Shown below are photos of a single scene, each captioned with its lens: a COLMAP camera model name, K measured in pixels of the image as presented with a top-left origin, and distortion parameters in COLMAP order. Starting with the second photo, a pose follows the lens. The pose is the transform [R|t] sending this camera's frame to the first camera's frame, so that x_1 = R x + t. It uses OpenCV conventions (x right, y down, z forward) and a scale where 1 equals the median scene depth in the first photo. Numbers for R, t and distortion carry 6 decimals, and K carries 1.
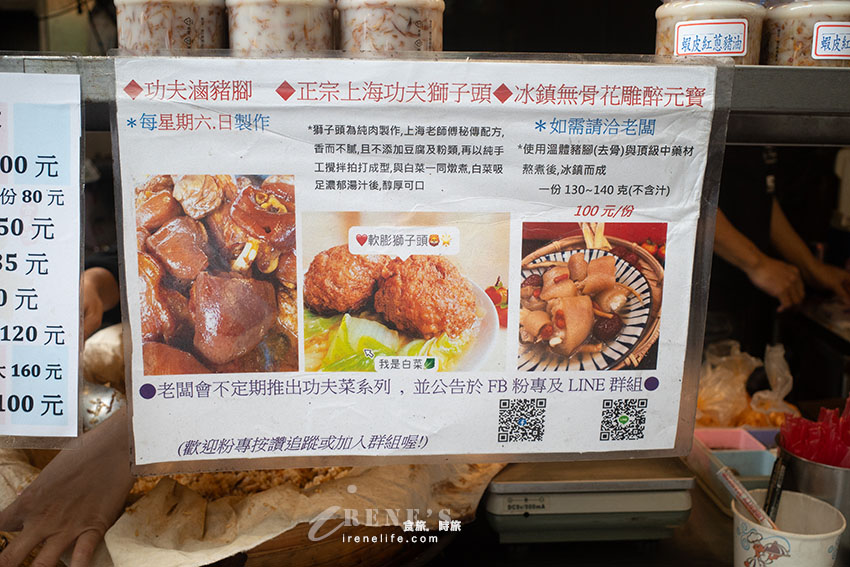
lens RADIAL K [[907.3, 0, 425.0], [0, 907.3, 283.5], [0, 0, 1]] dist [-0.131068, -0.007341]
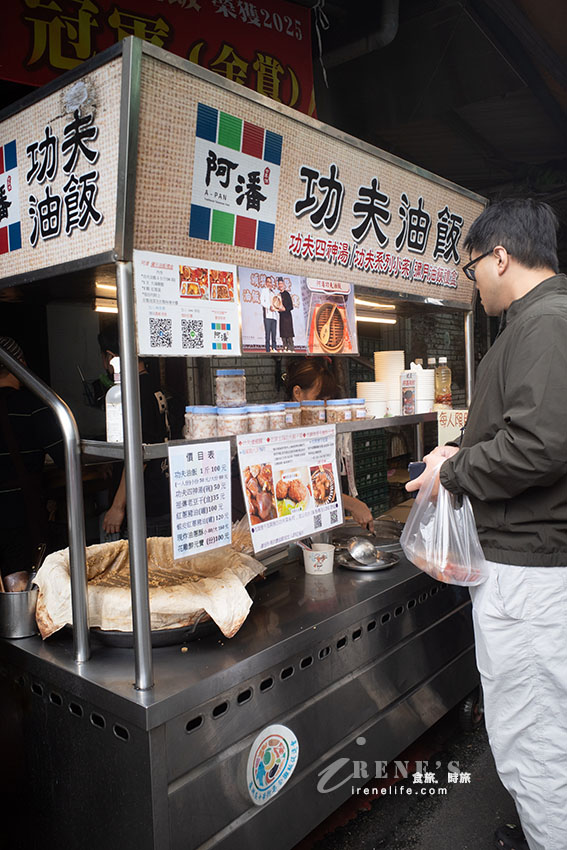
lens RADIAL K [[680.2, 0, 283.5], [0, 680.2, 425.0], [0, 0, 1]] dist [-0.000557, -0.001104]
pose [[0.673757, -0.092142, 0.733186, -2.082779], [0.295150, 0.943171, -0.152694, 0.172157], [-0.677450, 0.319278, 0.662664, -0.905154]]
